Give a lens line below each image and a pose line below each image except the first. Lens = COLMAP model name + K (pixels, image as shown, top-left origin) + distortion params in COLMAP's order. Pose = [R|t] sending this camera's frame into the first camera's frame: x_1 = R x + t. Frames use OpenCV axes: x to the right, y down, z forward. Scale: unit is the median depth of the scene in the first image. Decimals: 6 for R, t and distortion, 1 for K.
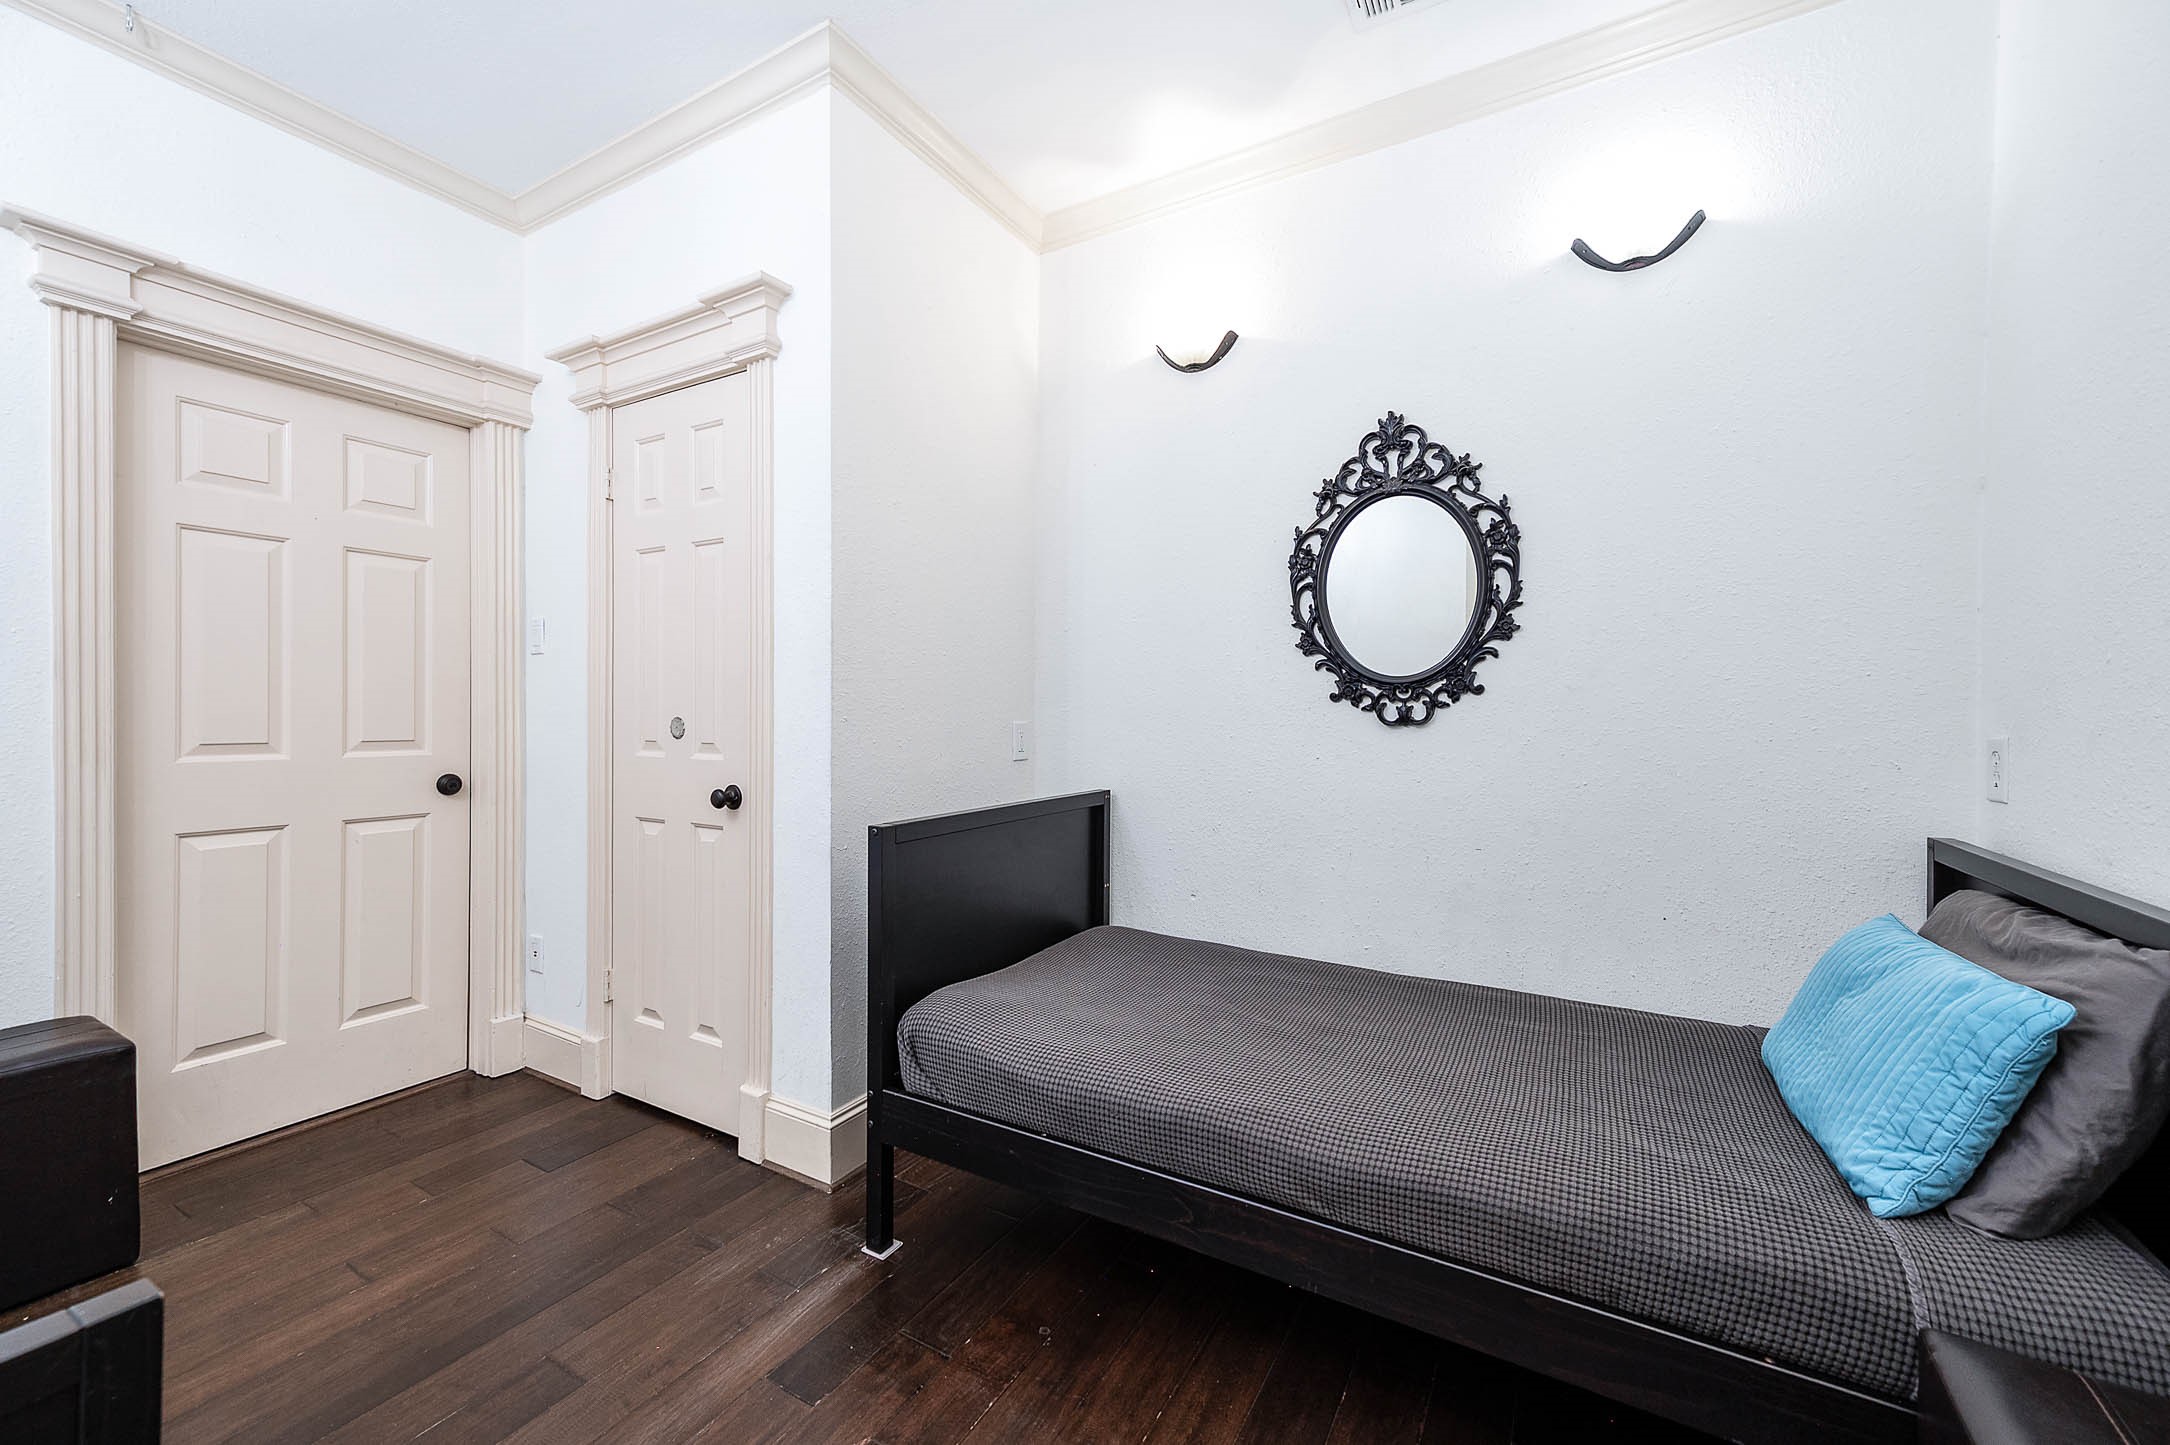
lens RADIAL K [[861.3, 0, 1089.5], [0, 861.3, 714.6], [0, 0, 1]] dist [0.013821, -0.000104]
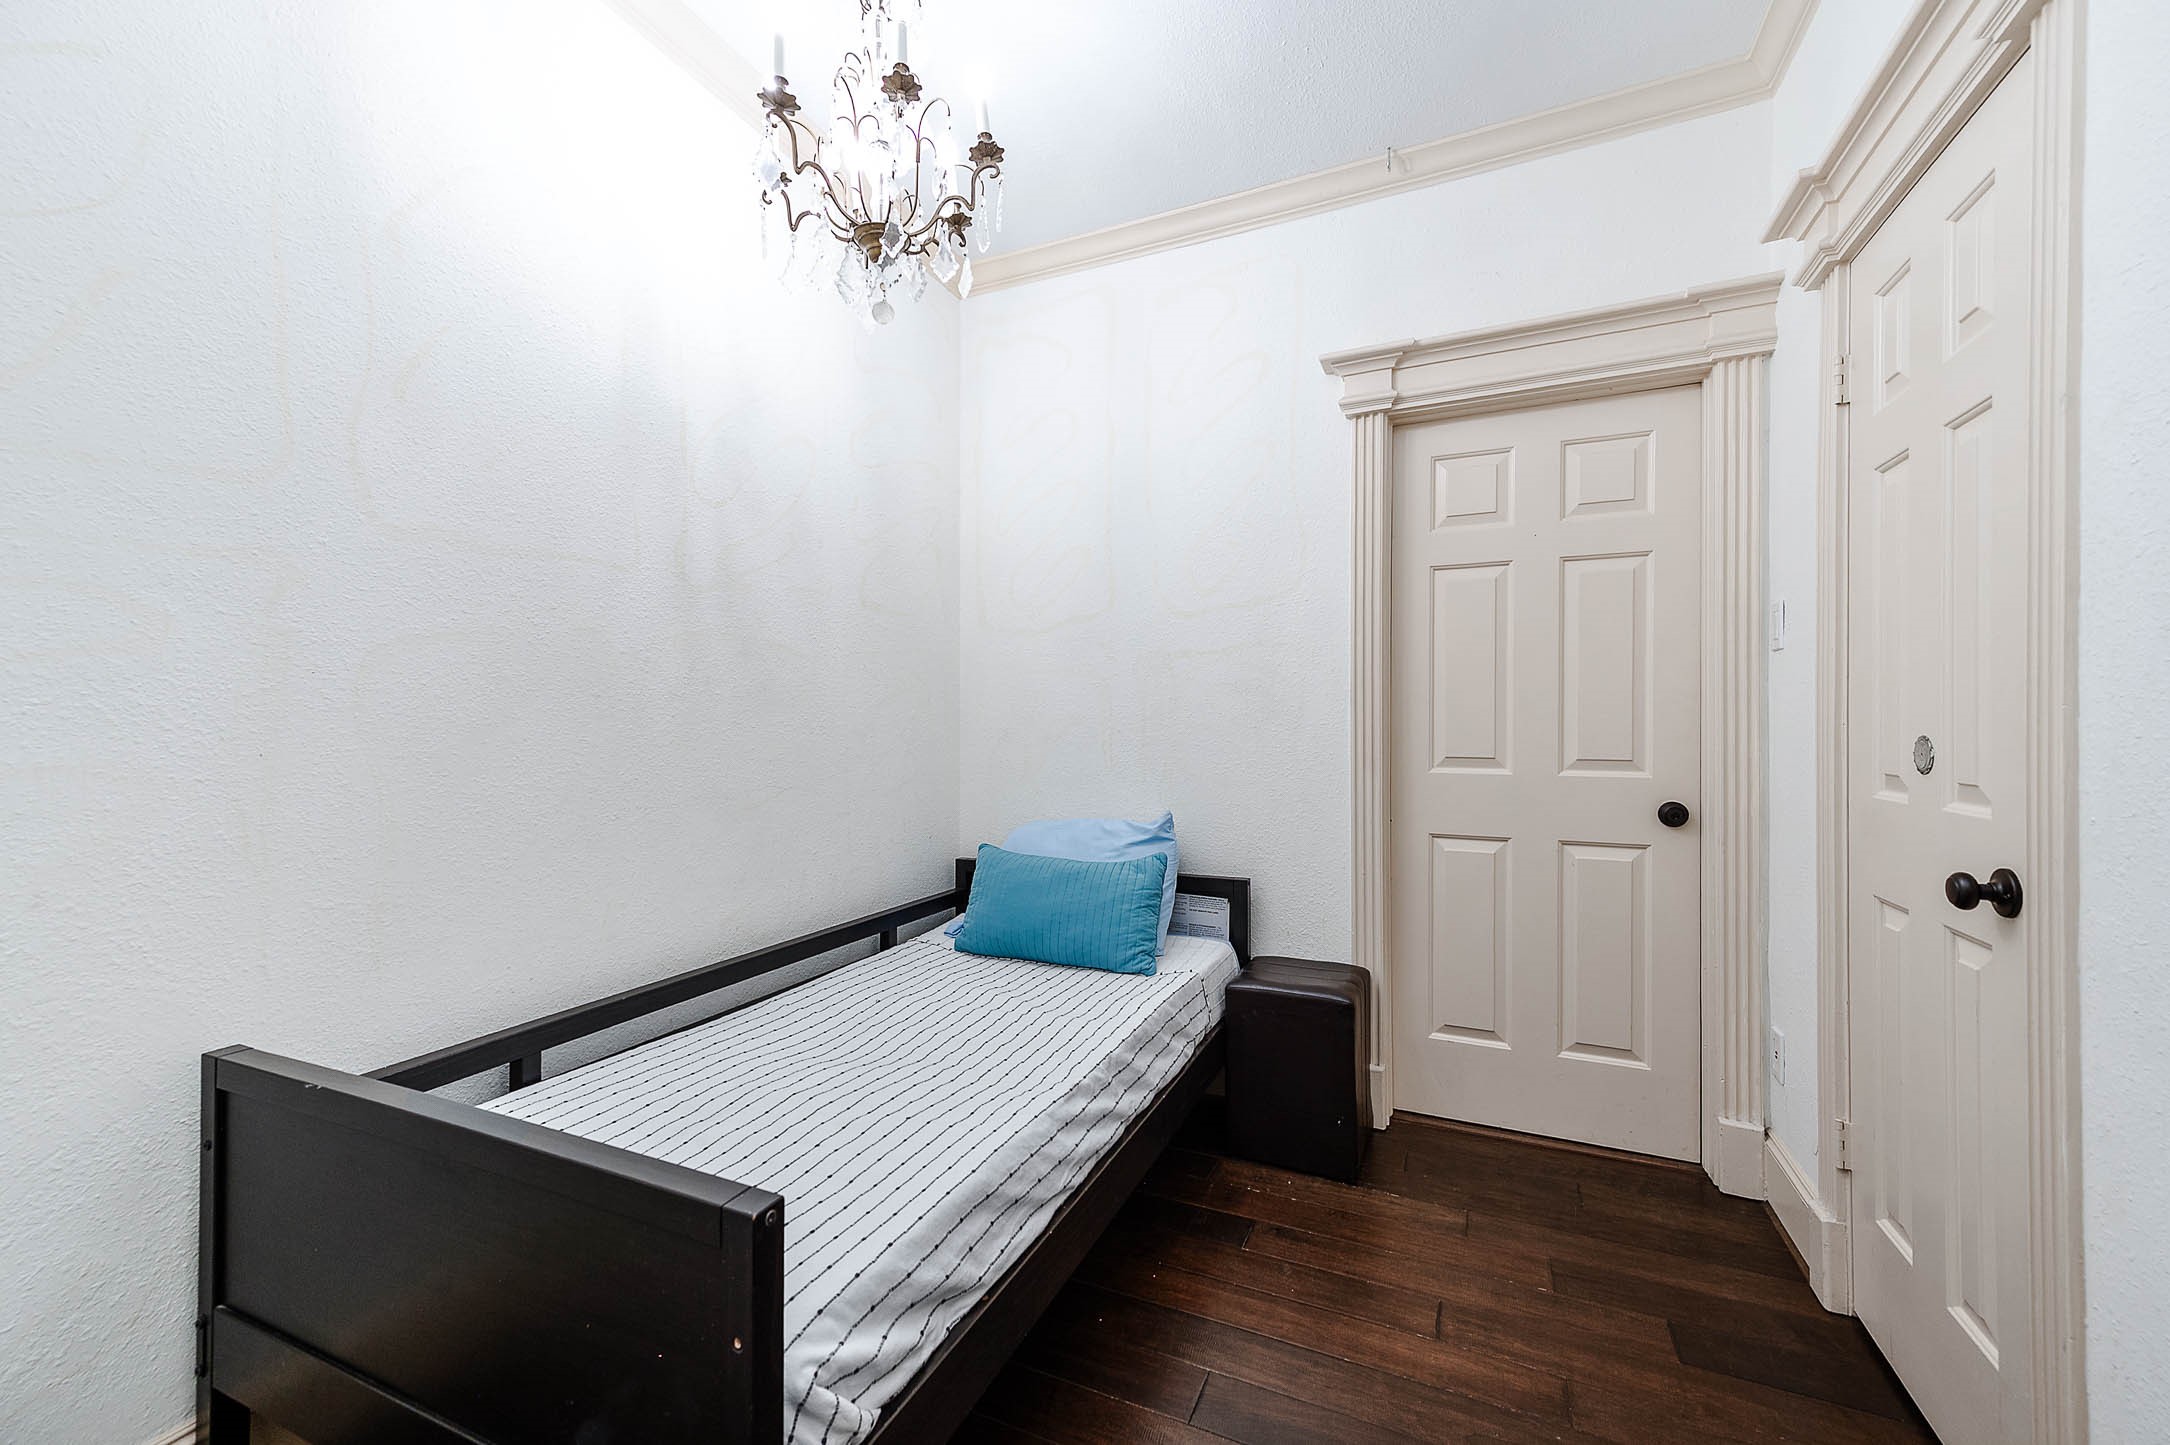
lens RADIAL K [[861.3, 0, 1080.5], [0, 861.3, 727.1], [0, 0, 1]] dist [0.013821, -0.000104]
pose [[0.101027, -0.002916, -0.994879, 0.050772], [-0.002427, 0.999992, -0.003177, -0.000248], [0.994881, 0.002735, 0.101019, 0.411047]]
